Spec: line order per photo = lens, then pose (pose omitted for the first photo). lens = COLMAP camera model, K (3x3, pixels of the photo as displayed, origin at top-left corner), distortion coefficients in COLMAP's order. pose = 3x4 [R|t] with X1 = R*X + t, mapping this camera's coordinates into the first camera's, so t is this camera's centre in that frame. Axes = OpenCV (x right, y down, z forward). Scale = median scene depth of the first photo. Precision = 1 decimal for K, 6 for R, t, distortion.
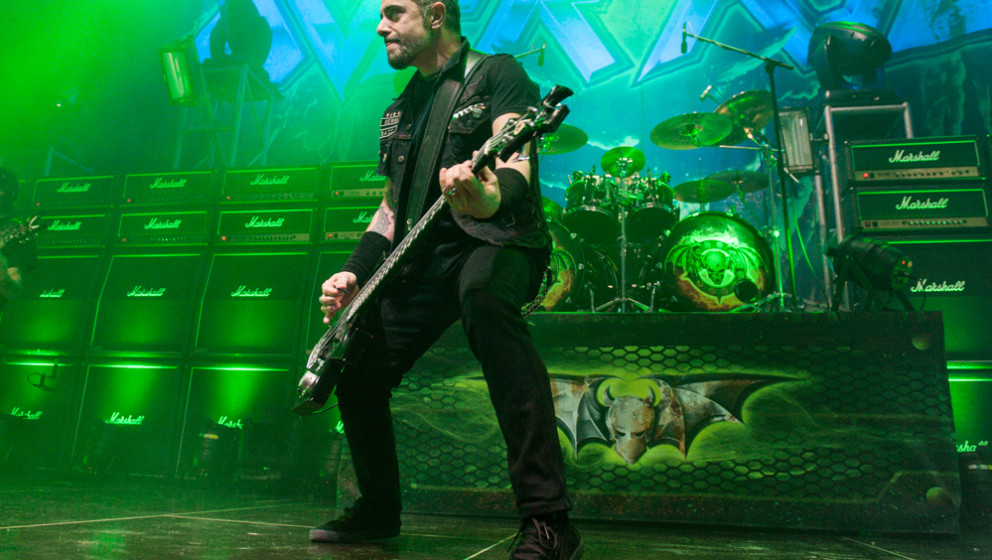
lens RADIAL K [[776.2, 0, 478.7], [0, 776.2, 226.7], [0, 0, 1]] dist [-0.050736, -0.005956]
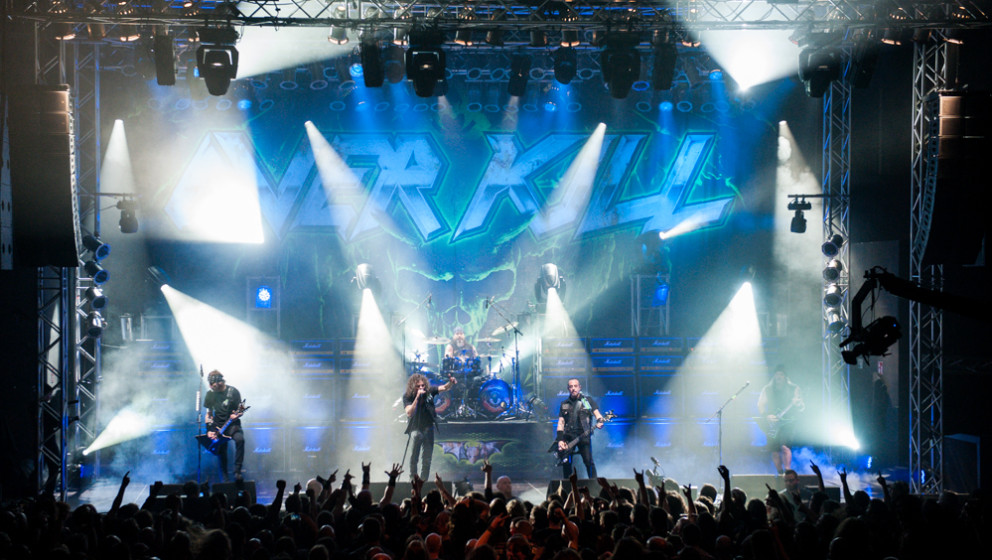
lens RADIAL K [[1596.2, 0, 494.8], [0, 1596.2, 283.7], [0, 0, 1]] dist [0.169681, 0.000000]
pose [[0.942370, -0.037491, 0.332467, -1.025888], [-0.063117, 0.955939, 0.286699, -1.259191], [-0.328567, -0.291161, 0.898482, -2.625416]]
